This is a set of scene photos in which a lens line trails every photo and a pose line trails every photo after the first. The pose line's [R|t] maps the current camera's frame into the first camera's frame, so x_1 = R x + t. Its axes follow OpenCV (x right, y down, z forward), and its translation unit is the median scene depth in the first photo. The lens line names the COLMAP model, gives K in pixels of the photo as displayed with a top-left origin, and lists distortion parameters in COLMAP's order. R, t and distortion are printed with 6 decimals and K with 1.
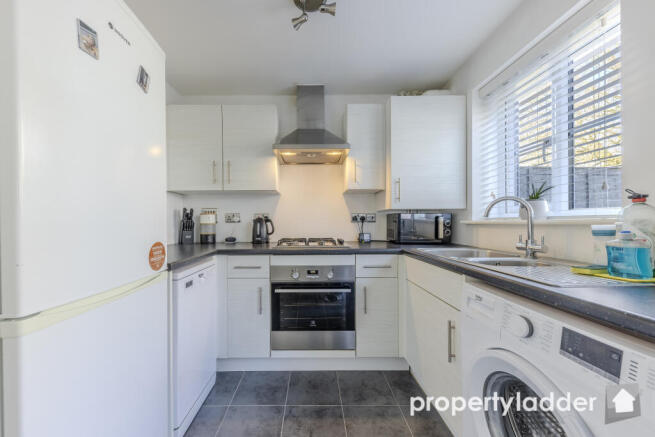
lens RADIAL K [[232.8, 0, 310.1], [0, 232.8, 224.8], [0, 0, 1]] dist [0.001708, 0.000009]
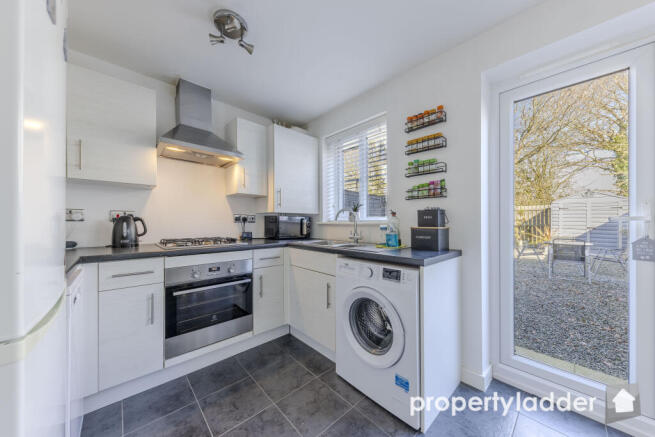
lens RADIAL K [[222.8, 0, 326.8], [0, 222.8, 222.1], [0, 0, 1]] dist [0.000728, -0.000092]
pose [[0.726706, 0.010785, 0.686864, -0.285444], [-0.002089, 0.999907, -0.013490, 0.001403], [-0.686945, 0.008368, 0.726661, -0.081676]]
